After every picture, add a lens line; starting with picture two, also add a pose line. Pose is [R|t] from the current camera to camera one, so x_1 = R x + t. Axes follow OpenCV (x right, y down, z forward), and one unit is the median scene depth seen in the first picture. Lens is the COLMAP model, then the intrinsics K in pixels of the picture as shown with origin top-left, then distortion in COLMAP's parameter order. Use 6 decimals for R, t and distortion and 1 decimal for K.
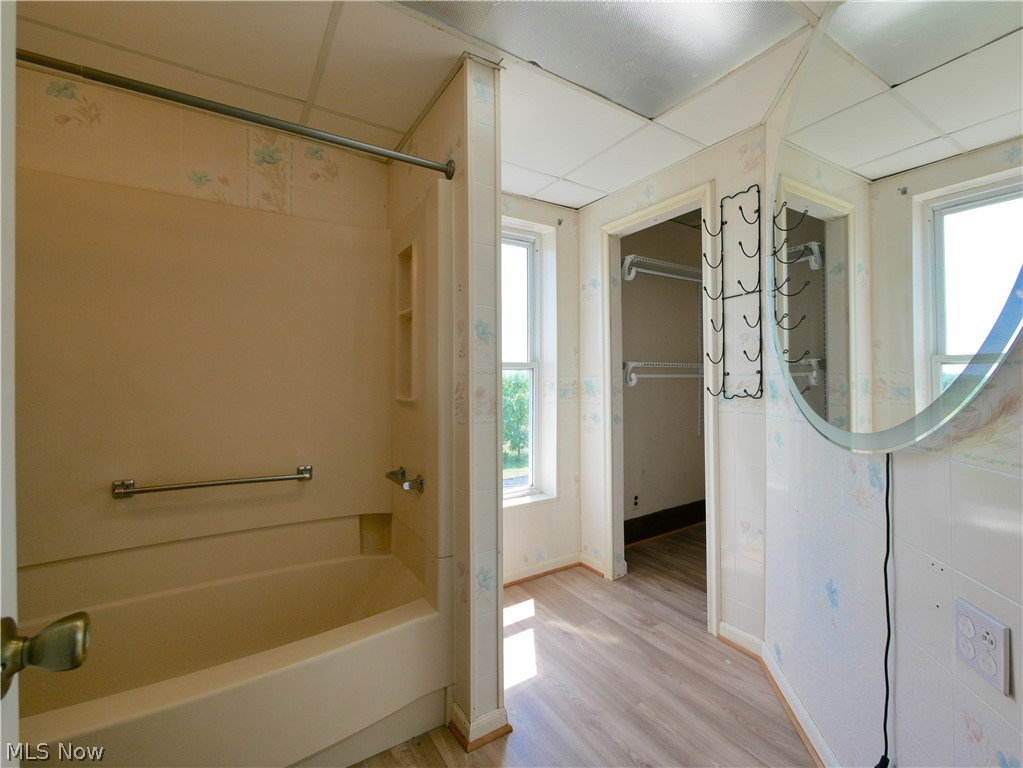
lens RADIAL K [[442.1, 0, 512.3], [0, 442.1, 381.4], [0, 0, 1]] dist [-0.003795, -0.000513]
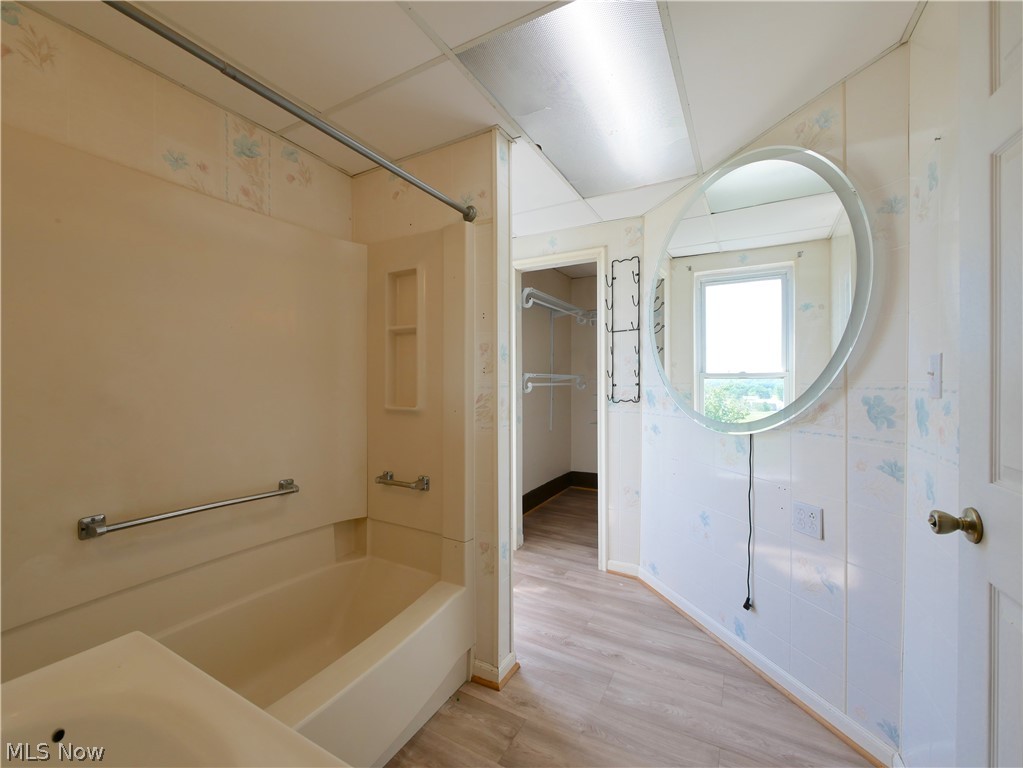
lens RADIAL K [[423.4, 0, 512.3], [0, 423.4, 388.1], [0, 0, 1]] dist [-0.003221, -0.000475]
pose [[0.881096, -0.000282, 0.472937, -0.466158], [-0.005470, 0.999927, 0.010786, -0.021280], [-0.472906, -0.012091, 0.881030, -0.045673]]
